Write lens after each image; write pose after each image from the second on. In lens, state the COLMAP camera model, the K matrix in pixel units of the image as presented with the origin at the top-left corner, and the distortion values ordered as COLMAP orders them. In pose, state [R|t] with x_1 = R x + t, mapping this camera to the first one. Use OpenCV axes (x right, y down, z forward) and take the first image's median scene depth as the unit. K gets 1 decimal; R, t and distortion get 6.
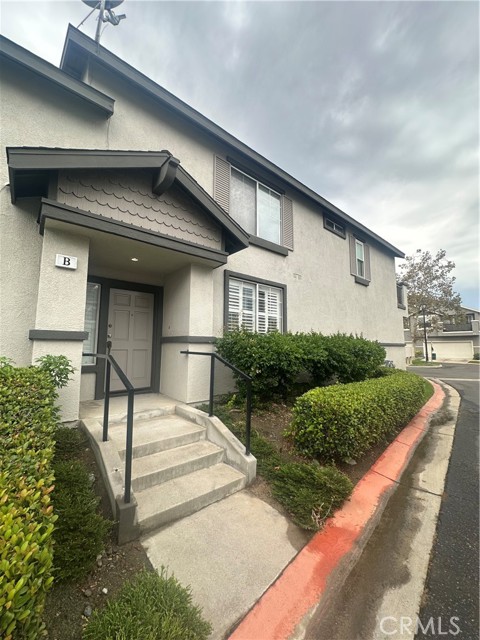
lens RADIAL K [[256.6, 0, 239.8], [0, 256.6, 319.3], [0, 0, 1]] dist [-0.003378, 0.001405]
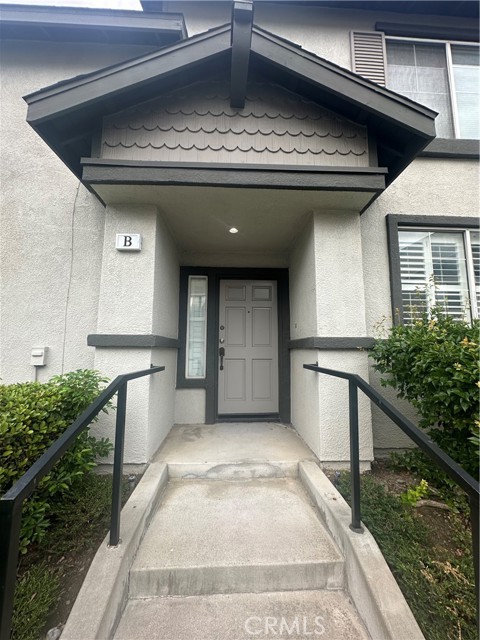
lens RADIAL K [[256.6, 0, 240.2], [0, 256.6, 319.8], [0, 0, 1]] dist [-0.003378, 0.001405]
pose [[0.791795, -0.073716, -0.606322, 0.010931], [0.063186, 0.997250, -0.038731, 0.037355], [0.607509, -0.007644, 0.794276, 0.444677]]
